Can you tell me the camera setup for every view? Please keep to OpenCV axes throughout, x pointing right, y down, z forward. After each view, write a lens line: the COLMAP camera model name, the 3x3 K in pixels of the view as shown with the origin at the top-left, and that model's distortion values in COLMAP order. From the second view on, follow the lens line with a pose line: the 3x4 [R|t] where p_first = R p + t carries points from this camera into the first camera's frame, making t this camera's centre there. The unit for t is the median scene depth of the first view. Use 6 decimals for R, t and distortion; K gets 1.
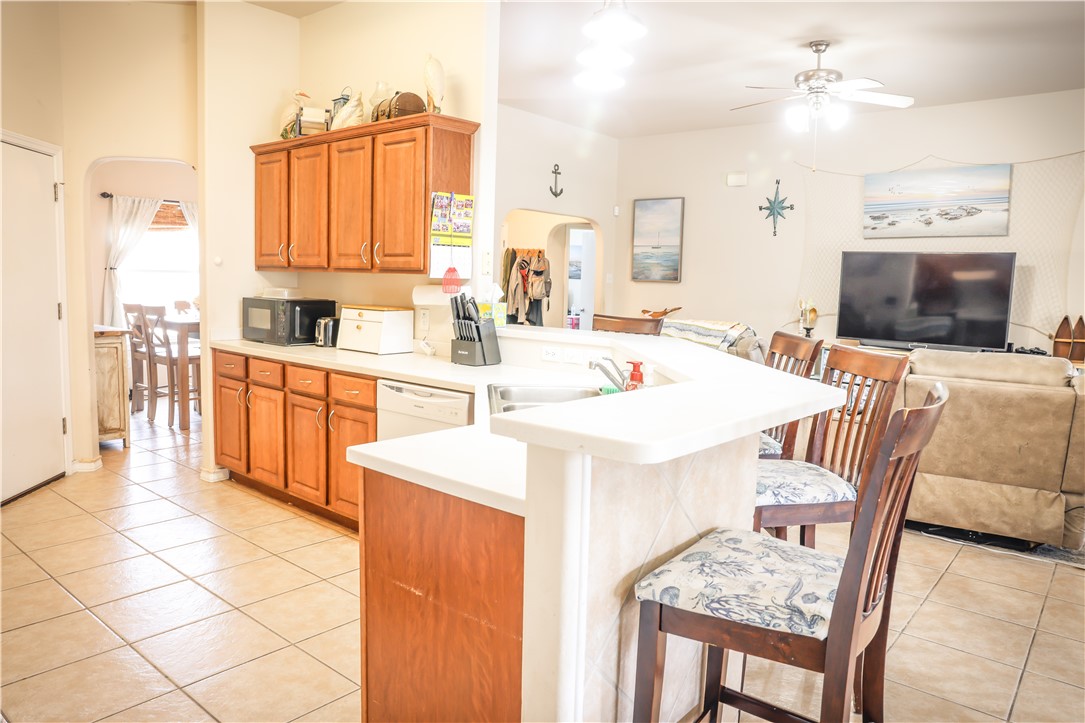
lens RADIAL K [[743.5, 0, 542.5], [0, 743.5, 361.5], [0, 0, 1]] dist [-0.115772, 0.110274]
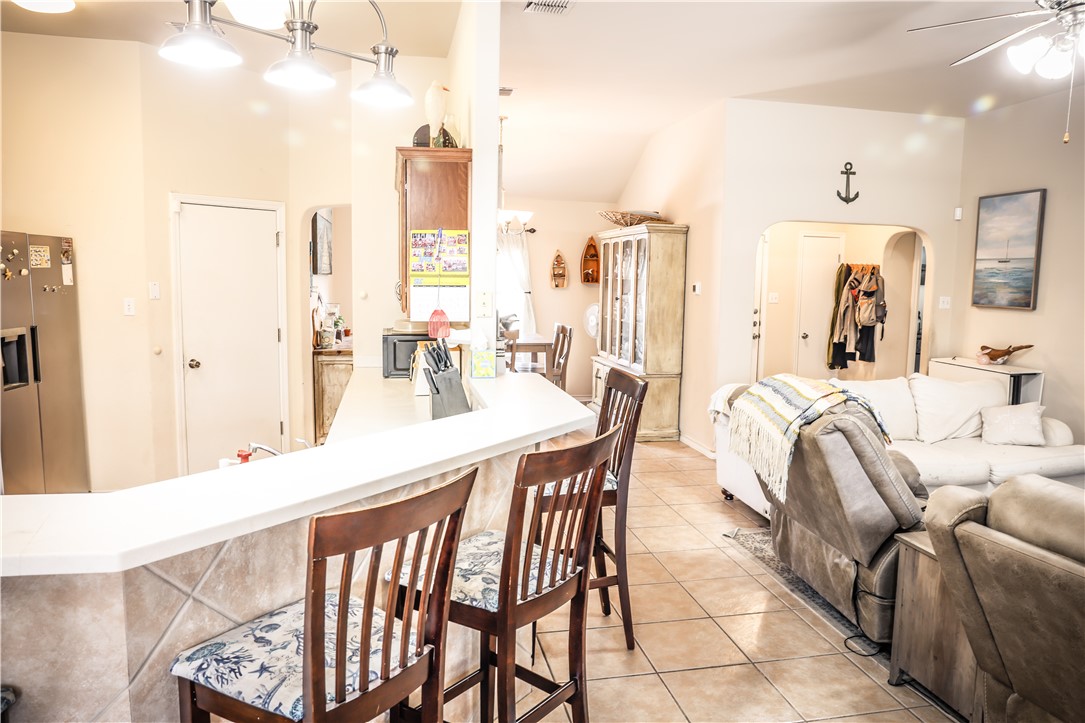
lens RADIAL K [[743.5, 0, 542.5], [0, 743.5, 361.5], [0, 0, 1]] dist [-0.115772, 0.110274]
pose [[0.775959, 0.056849, -0.628217, 0.254061], [-0.061545, 0.998002, 0.014292, -0.037911], [0.627774, 0.027573, 0.777907, 0.164769]]
